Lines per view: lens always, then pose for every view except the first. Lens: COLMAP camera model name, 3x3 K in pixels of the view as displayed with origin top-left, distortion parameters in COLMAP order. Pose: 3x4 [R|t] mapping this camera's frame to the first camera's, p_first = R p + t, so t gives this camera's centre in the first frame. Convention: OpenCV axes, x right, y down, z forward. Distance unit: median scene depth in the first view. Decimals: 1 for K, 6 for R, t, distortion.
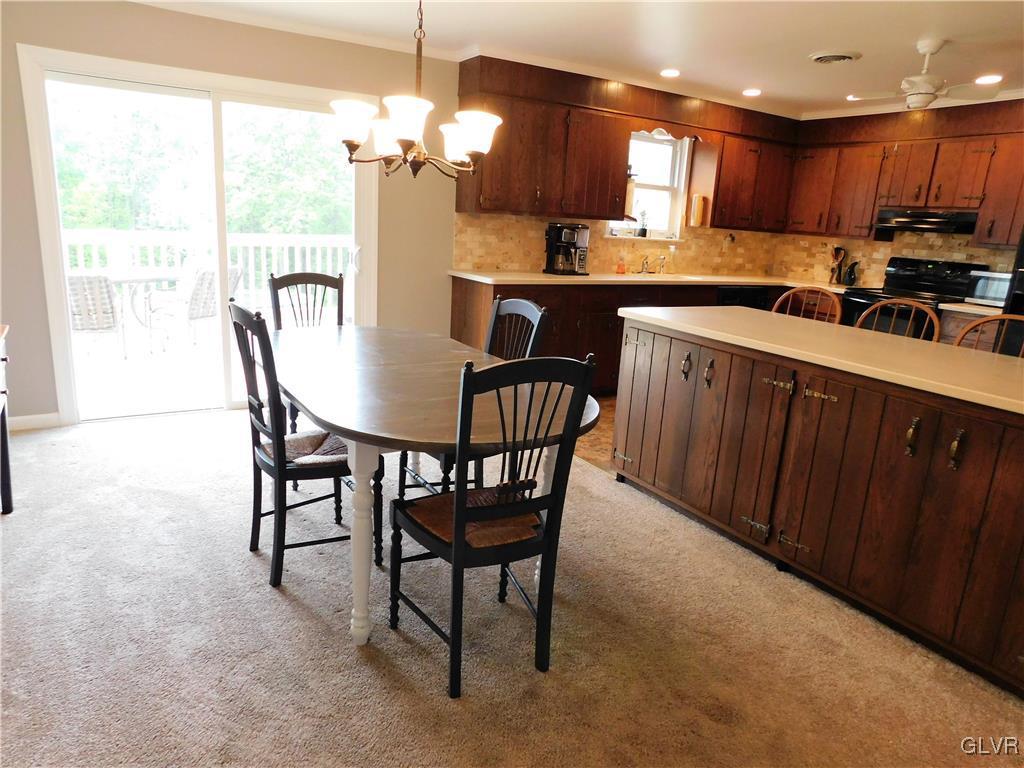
lens RADIAL K [[678.2, 0, 509.7], [0, 678.2, 387.6], [0, 0, 1]] dist [-0.065003, 0.050744]
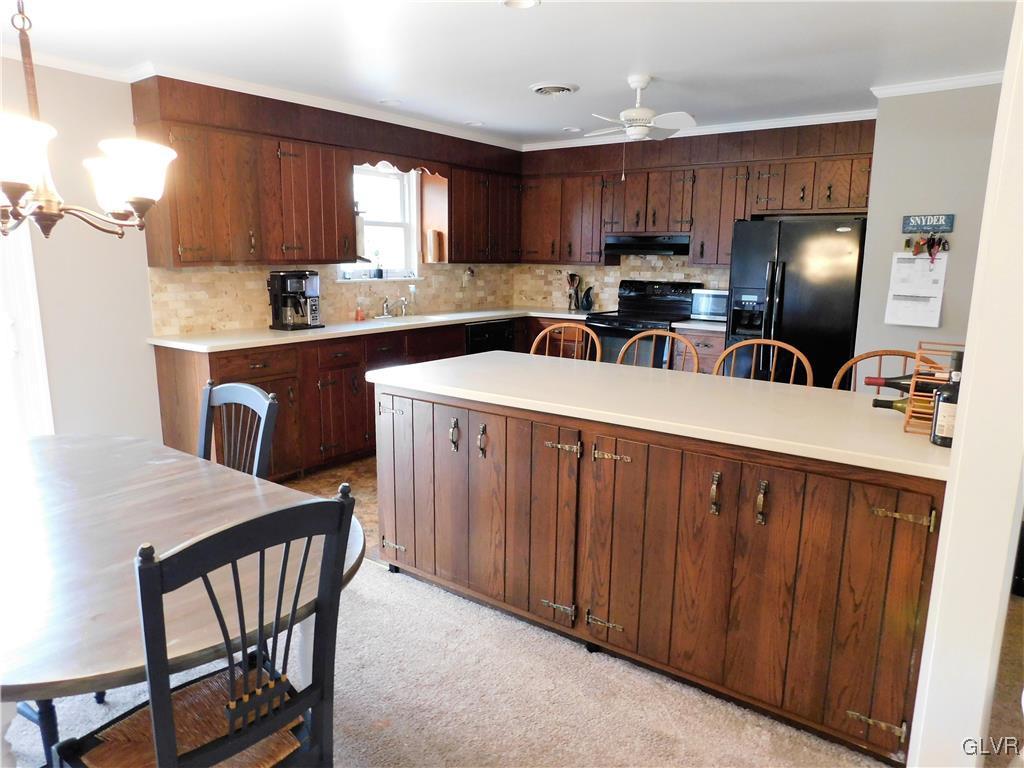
lens RADIAL K [[678.2, 0, 505.8], [0, 678.2, 381.0], [0, 0, 1]] dist [-0.065003, 0.050744]
pose [[0.926715, -0.117078, 0.357060, 0.022887], [0.135840, 0.990340, -0.027833, -0.066752], [-0.350352, 0.074296, 0.933667, 0.172171]]
